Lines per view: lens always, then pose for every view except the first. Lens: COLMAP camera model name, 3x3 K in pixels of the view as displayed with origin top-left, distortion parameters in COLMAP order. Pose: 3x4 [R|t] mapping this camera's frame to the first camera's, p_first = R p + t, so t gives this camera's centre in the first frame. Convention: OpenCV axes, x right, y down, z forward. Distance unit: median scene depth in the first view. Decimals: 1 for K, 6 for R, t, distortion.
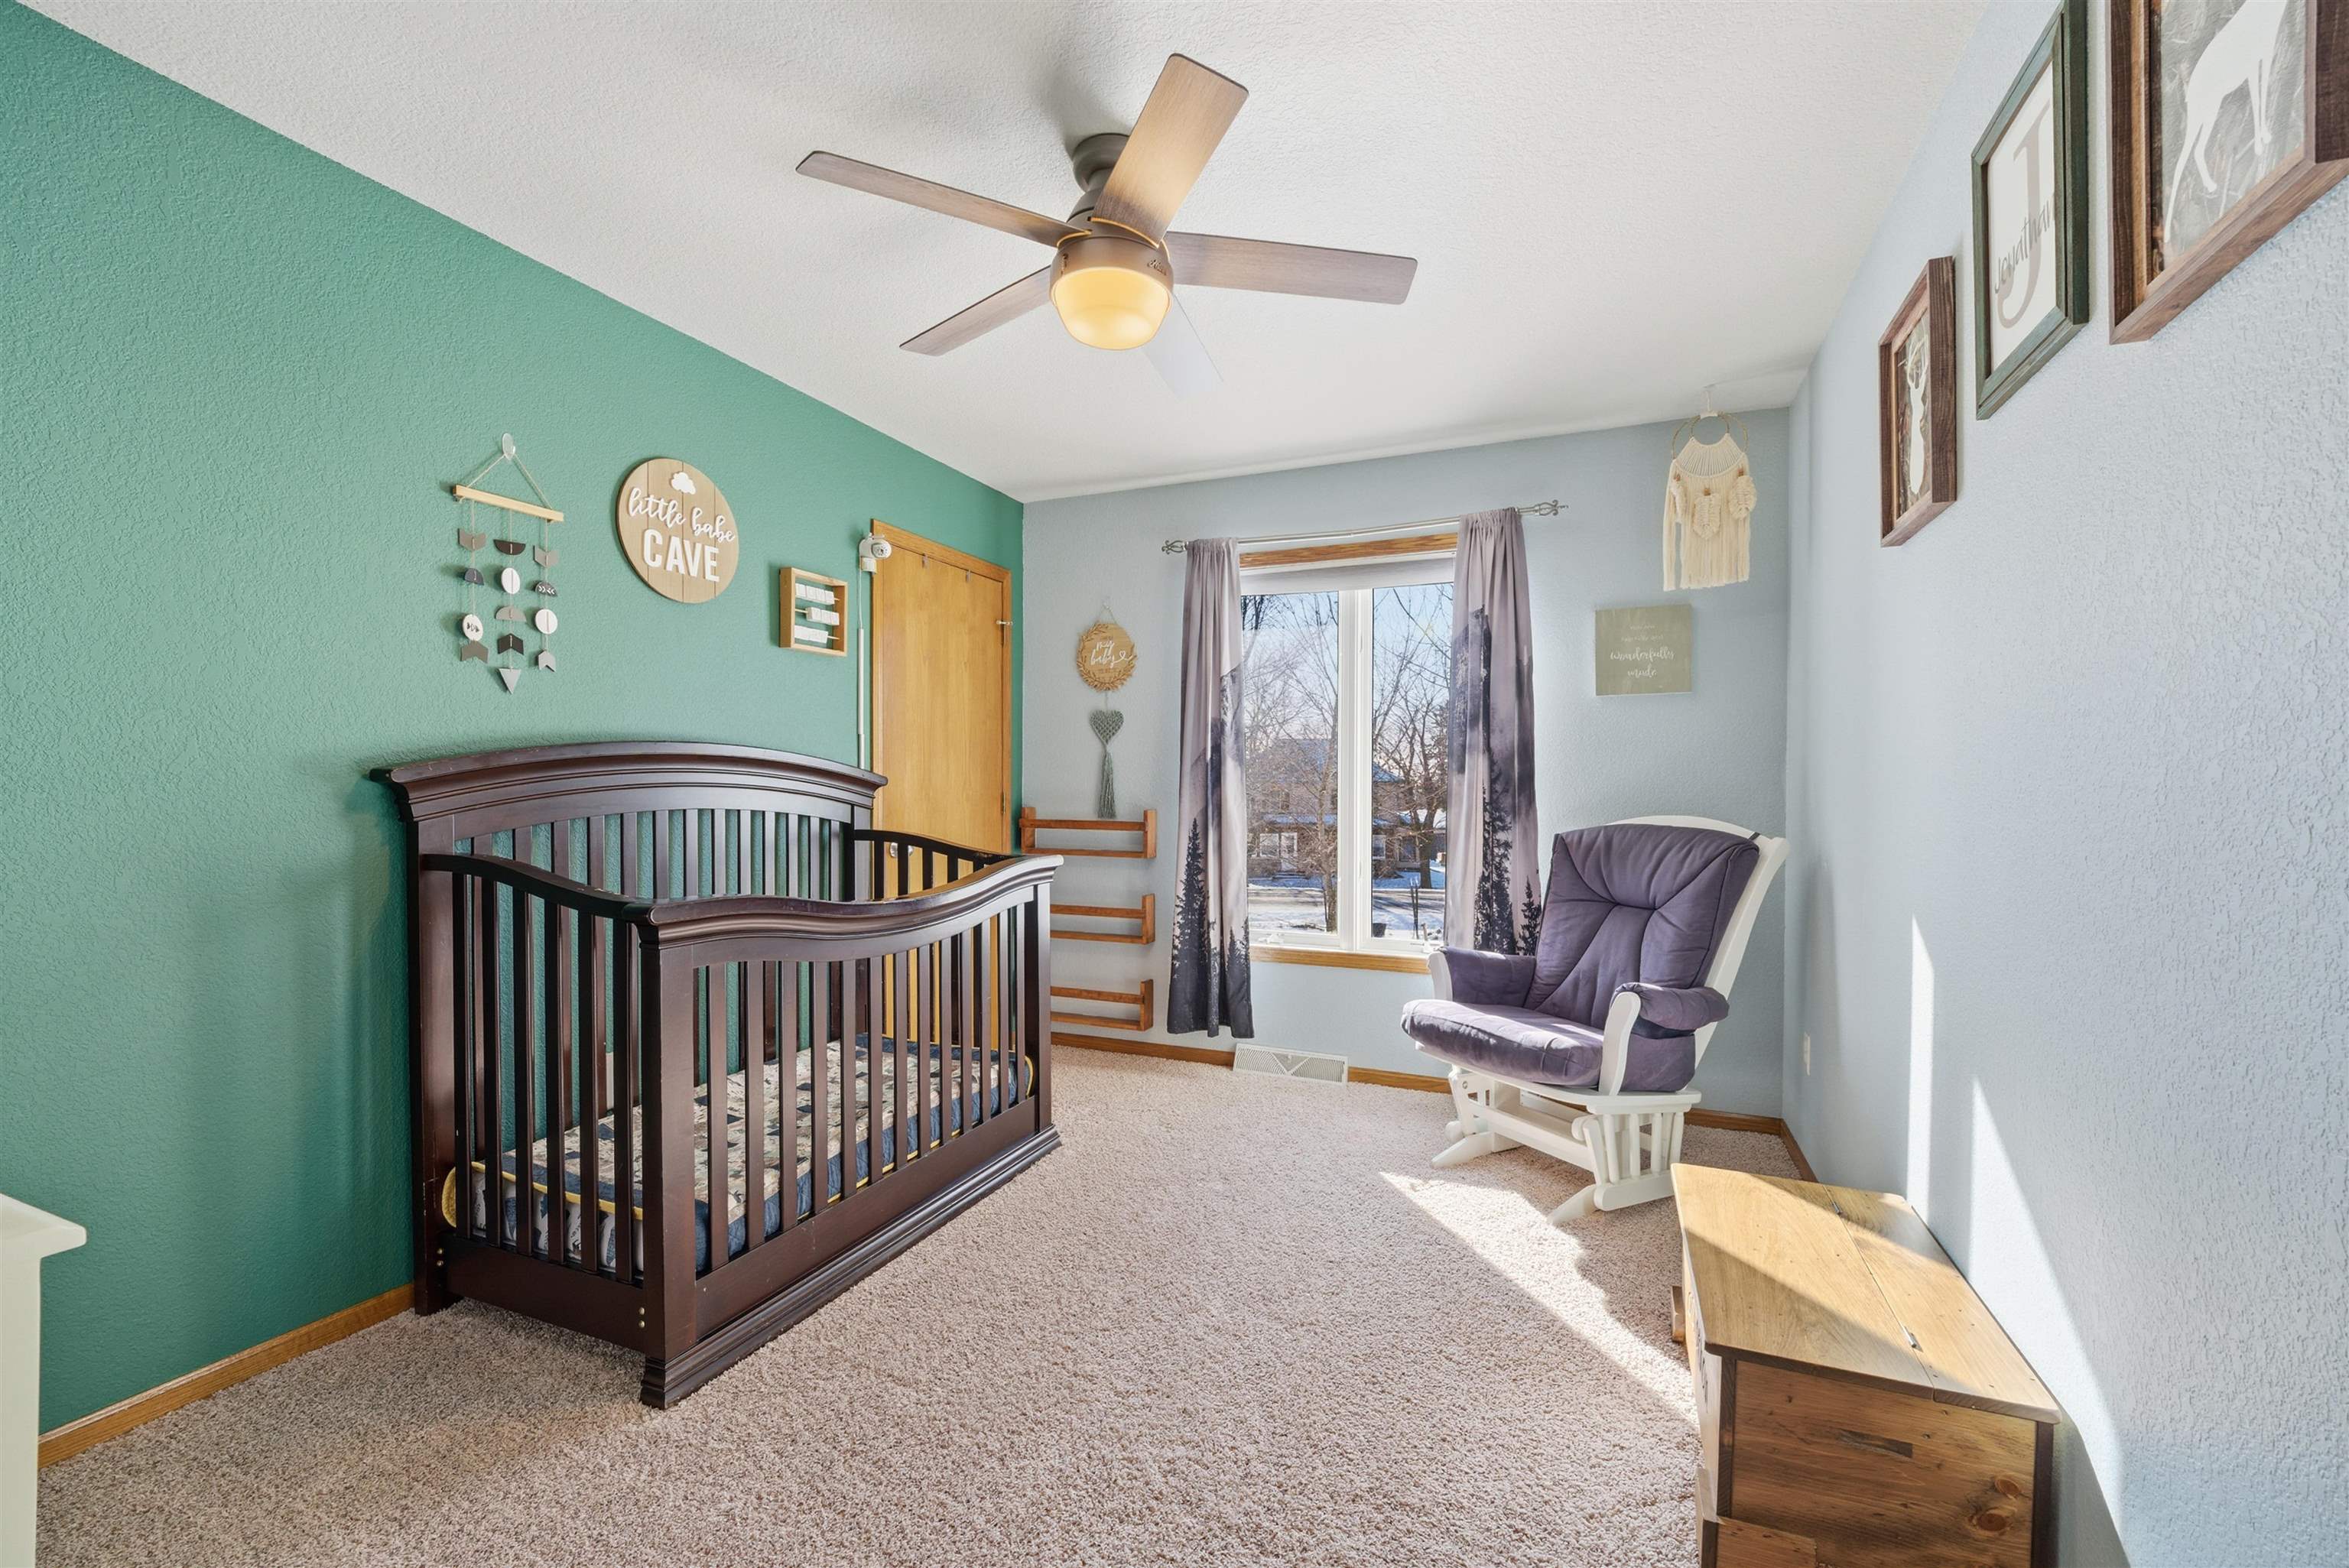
lens RADIAL K [[997.4, 0, 1172.8], [0, 997.4, 782.1], [0, 0, 1]] dist [-0.015594, -0.004525]
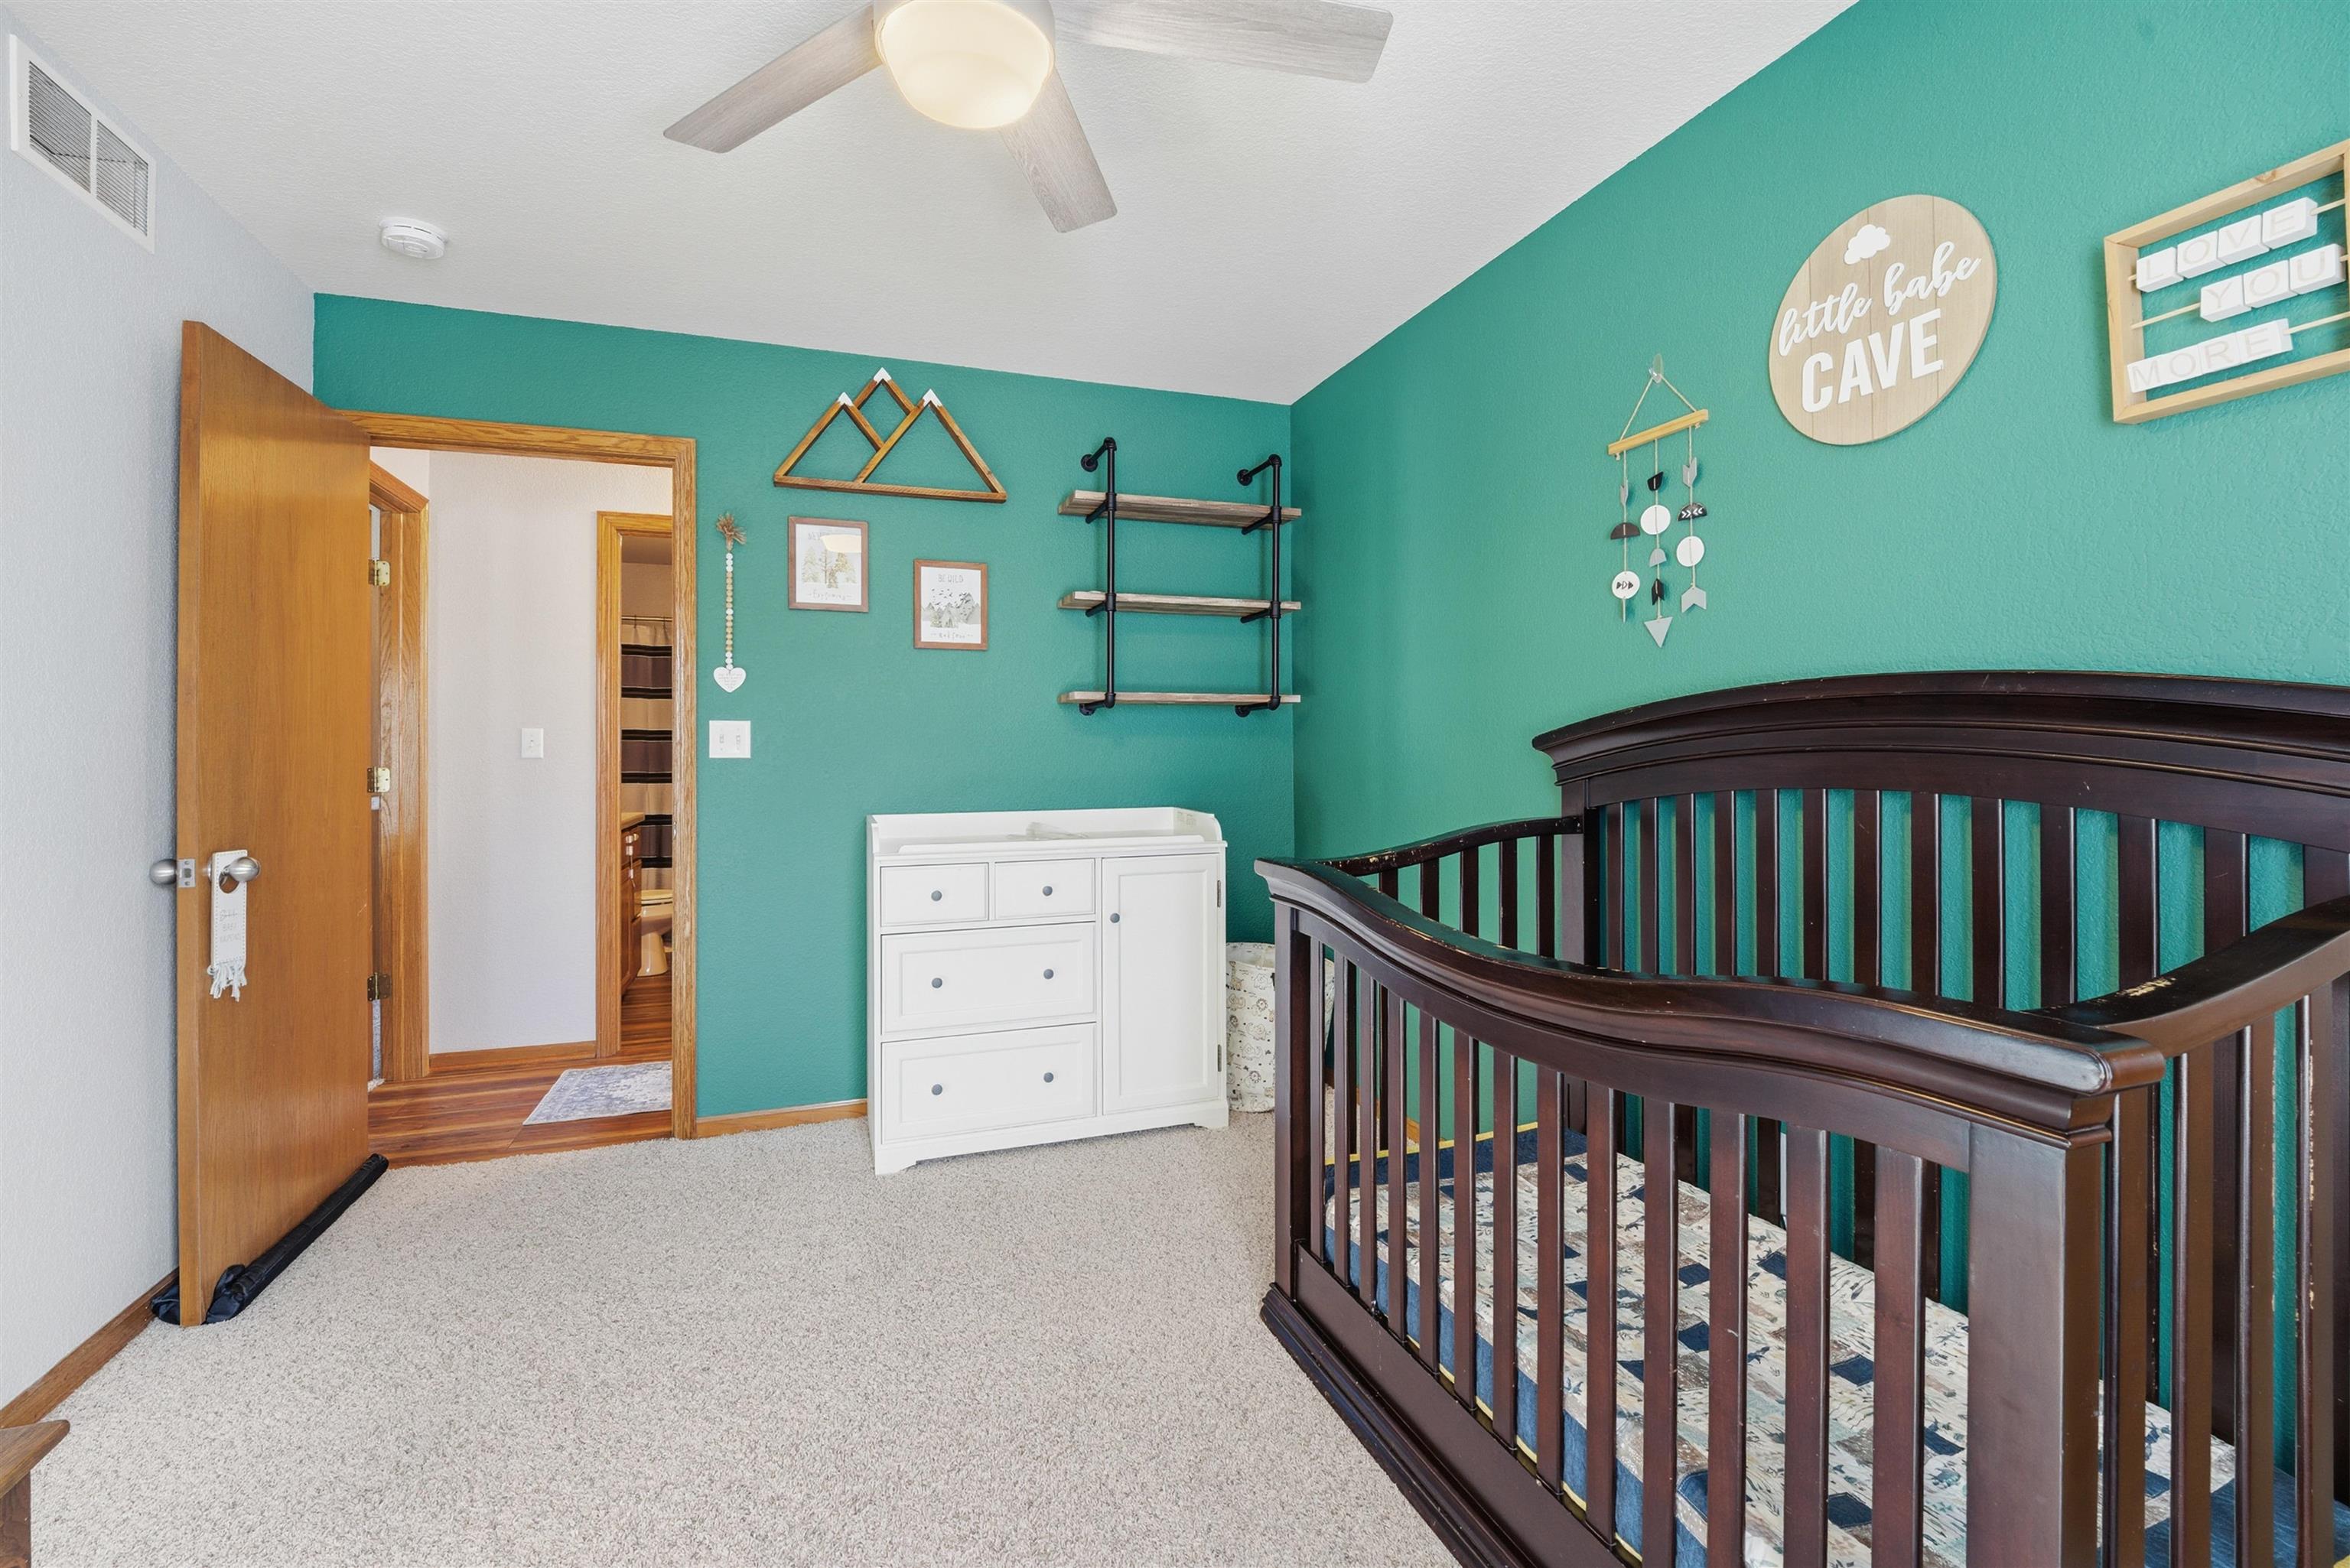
lens RADIAL K [[997.9, 0, 1178.6], [0, 997.9, 760.3], [0, 0, 1]] dist [-0.015594, -0.004525]
pose [[-0.739425, 0.000219, -0.673239, 0.211981], [-0.005375, 0.999966, 0.006229, 0.008786], [0.673218, 0.008225, -0.739399, 1.162109]]
